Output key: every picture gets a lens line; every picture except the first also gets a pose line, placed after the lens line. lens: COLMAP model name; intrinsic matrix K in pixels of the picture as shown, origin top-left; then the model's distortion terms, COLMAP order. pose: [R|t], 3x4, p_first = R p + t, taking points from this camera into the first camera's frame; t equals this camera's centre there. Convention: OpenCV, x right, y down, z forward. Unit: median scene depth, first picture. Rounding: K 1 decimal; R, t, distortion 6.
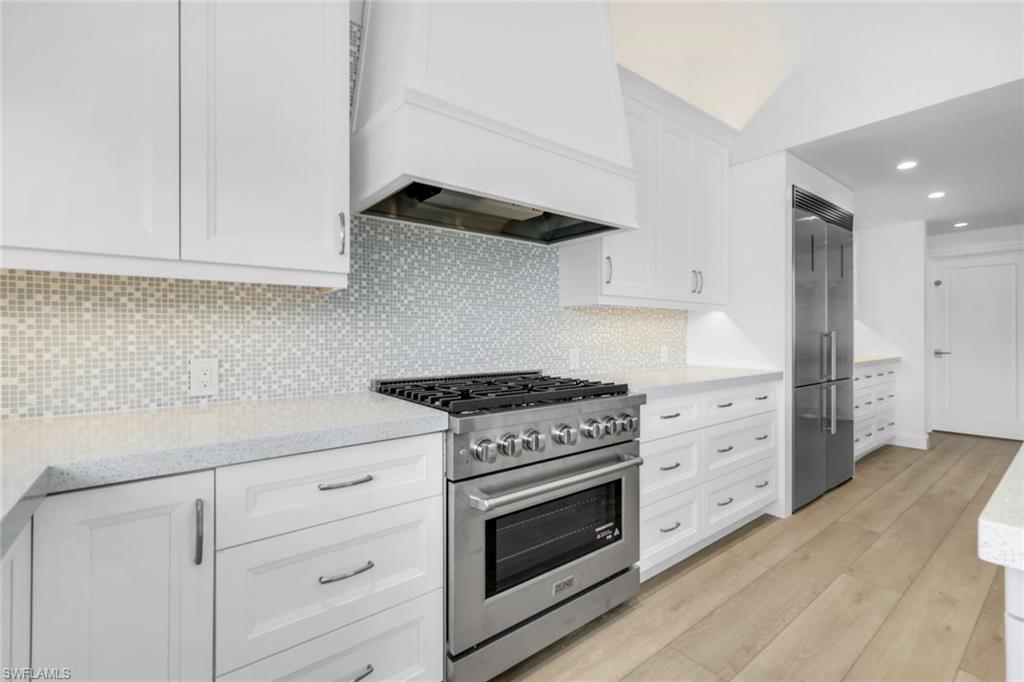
lens RADIAL K [[447.8, 0, 511.3], [0, 447.8, 339.7], [0, 0, 1]] dist [-0.000862, -0.000034]
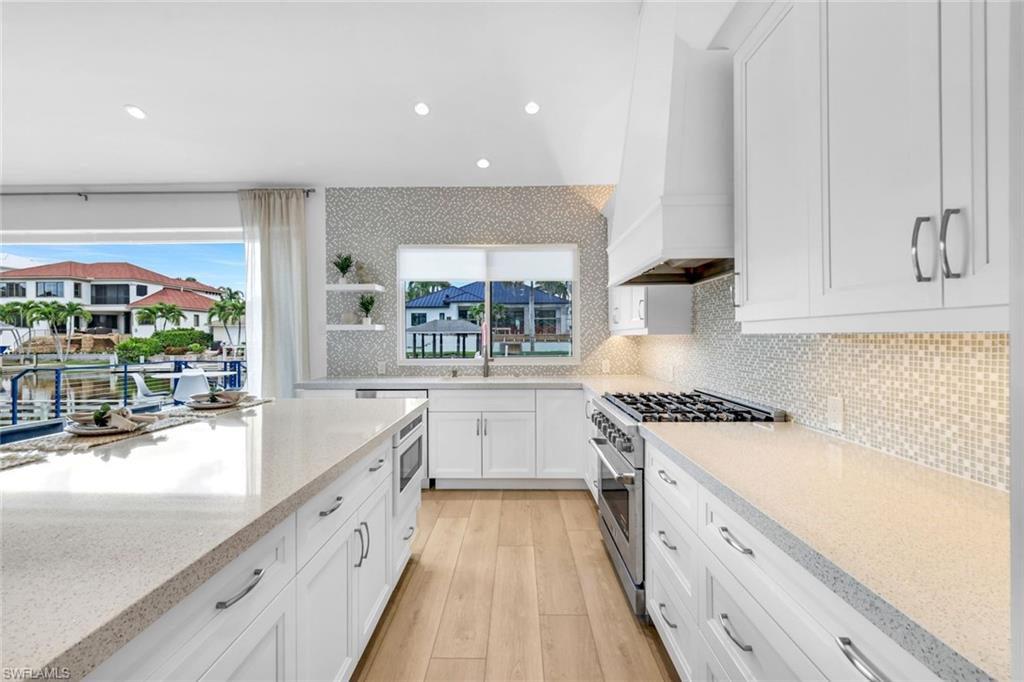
lens RADIAL K [[447.8, 0, 512.6], [0, 447.8, 336.9], [0, 0, 1]] dist [-0.000862, -0.000034]
pose [[-0.630290, 0.011903, -0.776269, 0.990547], [0.009702, 0.999925, 0.007455, -0.080869], [0.776299, -0.002833, -0.630358, 1.111068]]
